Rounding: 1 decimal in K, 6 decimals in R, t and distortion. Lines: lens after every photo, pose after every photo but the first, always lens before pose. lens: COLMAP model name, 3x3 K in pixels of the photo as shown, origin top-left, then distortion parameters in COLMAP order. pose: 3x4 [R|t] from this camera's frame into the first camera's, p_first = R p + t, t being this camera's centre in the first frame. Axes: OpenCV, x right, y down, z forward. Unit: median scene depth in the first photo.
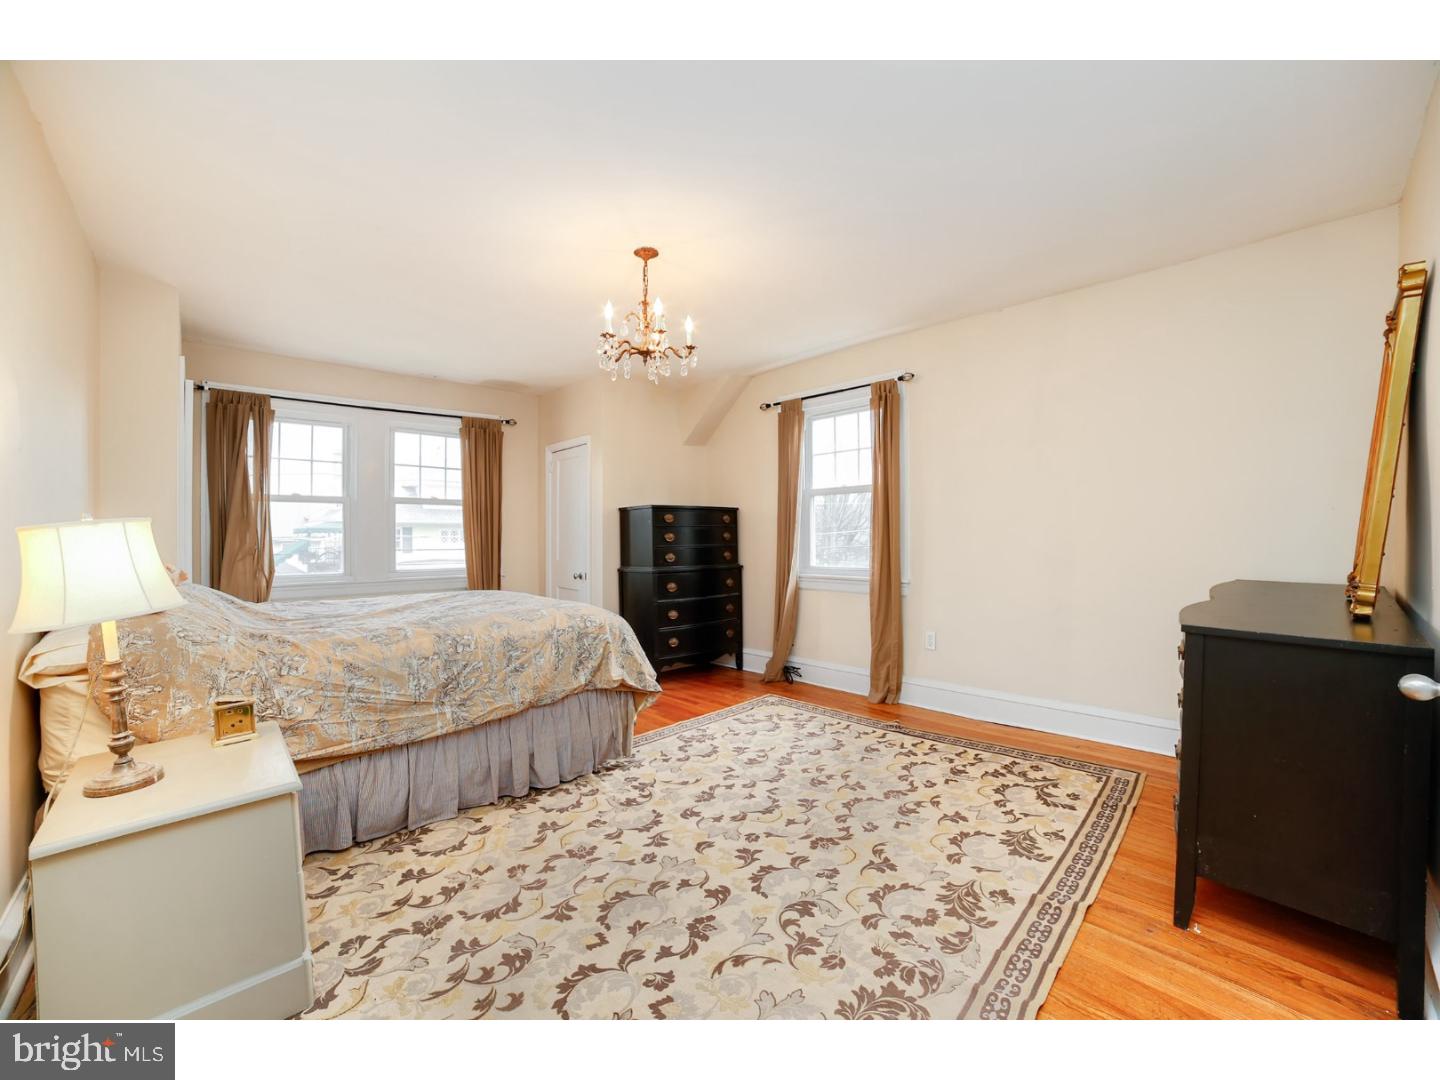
lens RADIAL K [[589.9, 0, 718.3], [0, 589.9, 538.3], [0, 0, 1]] dist [-0.048610, 0.002676]
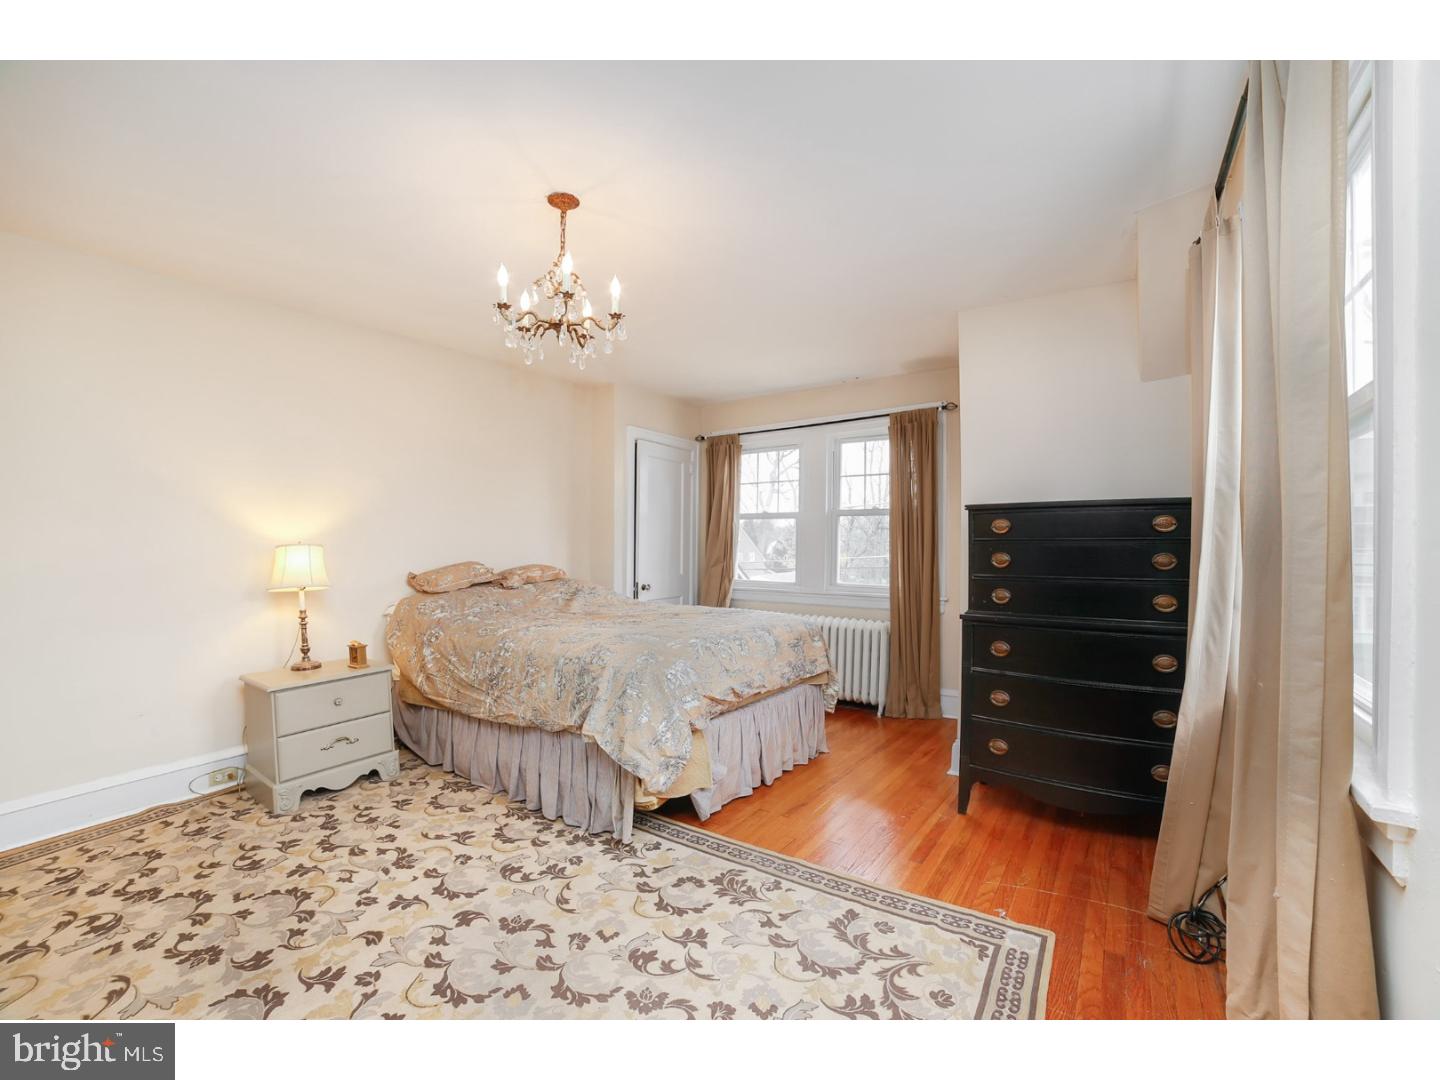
lens RADIAL K [[589.9, 0, 719.9], [0, 589.9, 545.5], [0, 0, 1]] dist [-0.048610, 0.002676]
pose [[0.196011, 0.010990, -0.980540, 0.726469], [-0.013108, 0.999877, 0.008586, -0.030204], [0.980514, 0.011170, 0.196131, 1.129887]]
